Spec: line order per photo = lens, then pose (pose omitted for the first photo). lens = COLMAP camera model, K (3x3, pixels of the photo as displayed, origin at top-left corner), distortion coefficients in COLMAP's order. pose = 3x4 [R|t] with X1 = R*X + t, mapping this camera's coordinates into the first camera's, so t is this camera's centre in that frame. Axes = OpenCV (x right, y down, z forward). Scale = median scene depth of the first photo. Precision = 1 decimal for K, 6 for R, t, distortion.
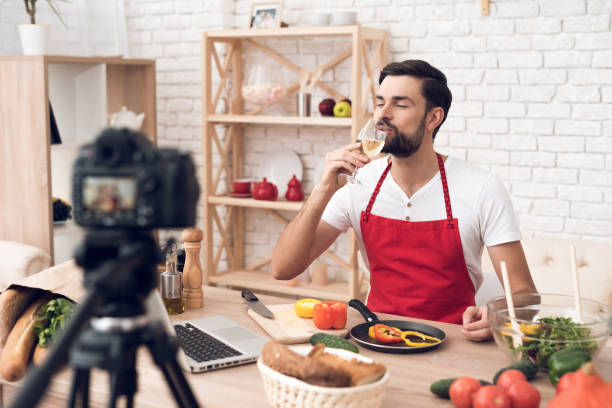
lens RADIAL K [[863.4, 0, 305.8], [0, 863.4, 205.8], [0, 0, 1]] dist [0.000090, 0.000000]
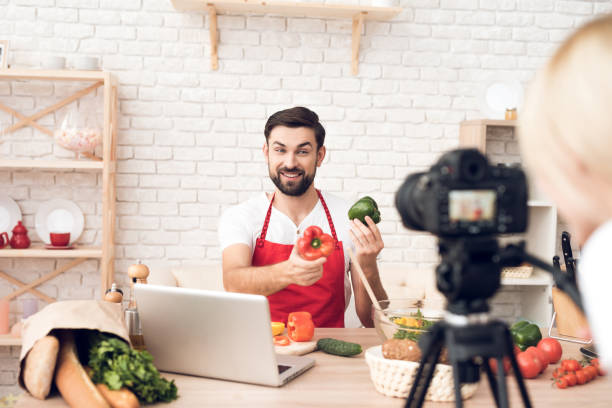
lens RADIAL K [[863.4, 0, 310.7], [0, 863.4, 203.8], [0, 0, 1]] dist [0.000090, 0.000000]
pose [[0.804264, -0.024980, 0.593747, -0.355624], [0.062370, 0.997146, -0.042532, 0.006579], [-0.590990, 0.071239, 0.803527, 0.043337]]
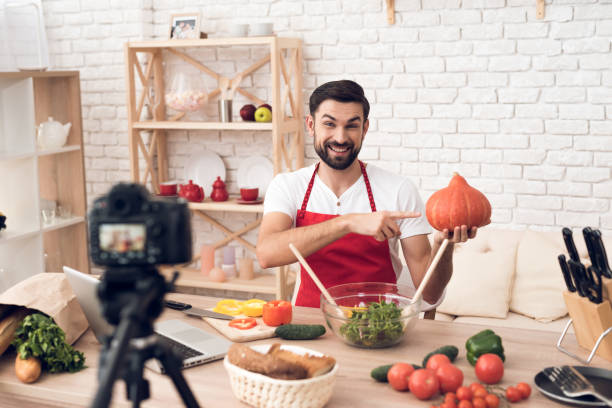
lens RADIAL K [[863.4, 0, 305.4], [0, 863.4, 205.4], [0, 0, 1]] dist [0.000090, 0.000000]
pose [[0.992938, -0.042841, 0.110628, -0.029162], [0.040592, 0.998922, 0.022500, -0.021852], [-0.111472, -0.017851, 0.993607, -0.069889]]
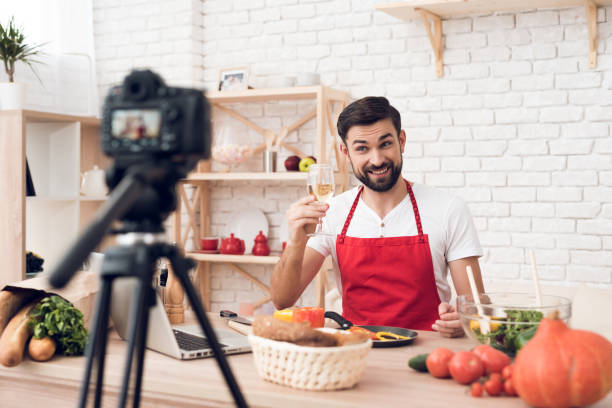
lens RADIAL K [[863.4, 0, 306.3], [0, 863.4, 203.8], [0, 0, 1]] dist [0.000090, 0.000000]
pose [[0.998398, -0.002706, 0.056523, -0.019179], [0.009602, 0.992471, -0.122103, 0.065342], [-0.055767, 0.122450, 0.990907, -0.036602]]
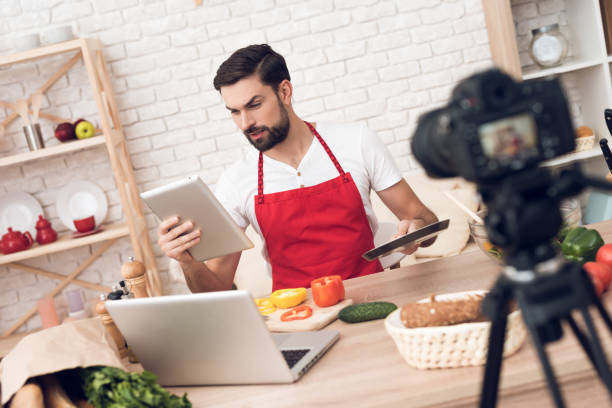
lens RADIAL K [[863.4, 0, 308.7], [0, 863.4, 207.6], [0, 0, 1]] dist [0.000090, 0.000000]
pose [[0.820956, -0.282378, 0.496279, -0.253458], [0.292154, 0.954499, 0.059812, -0.017062], [-0.490588, 0.095887, 0.866100, 0.083711]]
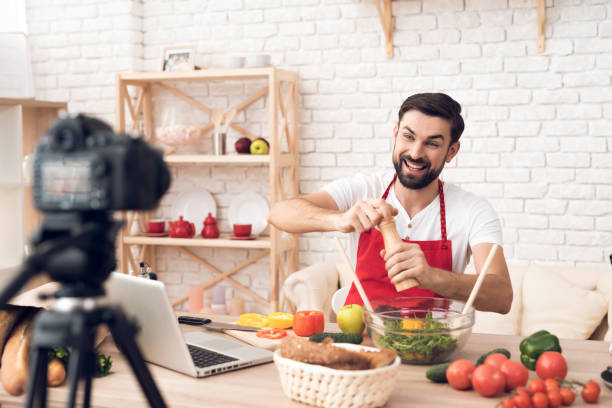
lens RADIAL K [[863.4, 0, 305.9], [0, 863.4, 206.8], [0, 0, 1]] dist [0.000090, 0.000000]
pose [[0.984678, -0.024935, 0.172589, -0.086040], [0.036194, 0.997395, -0.062399, 0.027836], [-0.170583, 0.067690, 0.983016, -0.030883]]
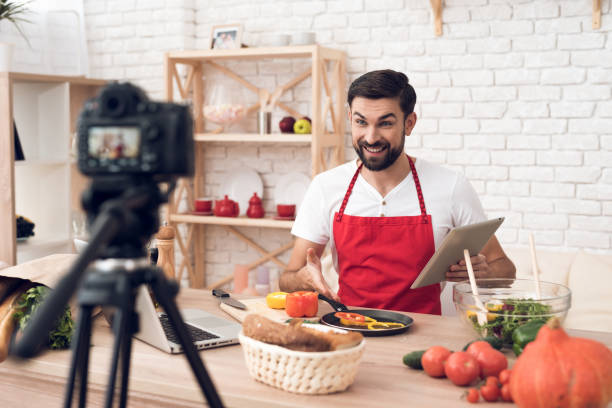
lens RADIAL K [[863.4, 0, 305.9], [0, 863.4, 207.0], [0, 0, 1]] dist [0.000090, 0.000000]
pose [[0.998235, -0.007673, 0.058882, -0.015235], [0.010468, 0.998826, -0.047307, 0.033501], [-0.058450, 0.047840, 0.997143, -0.021701]]
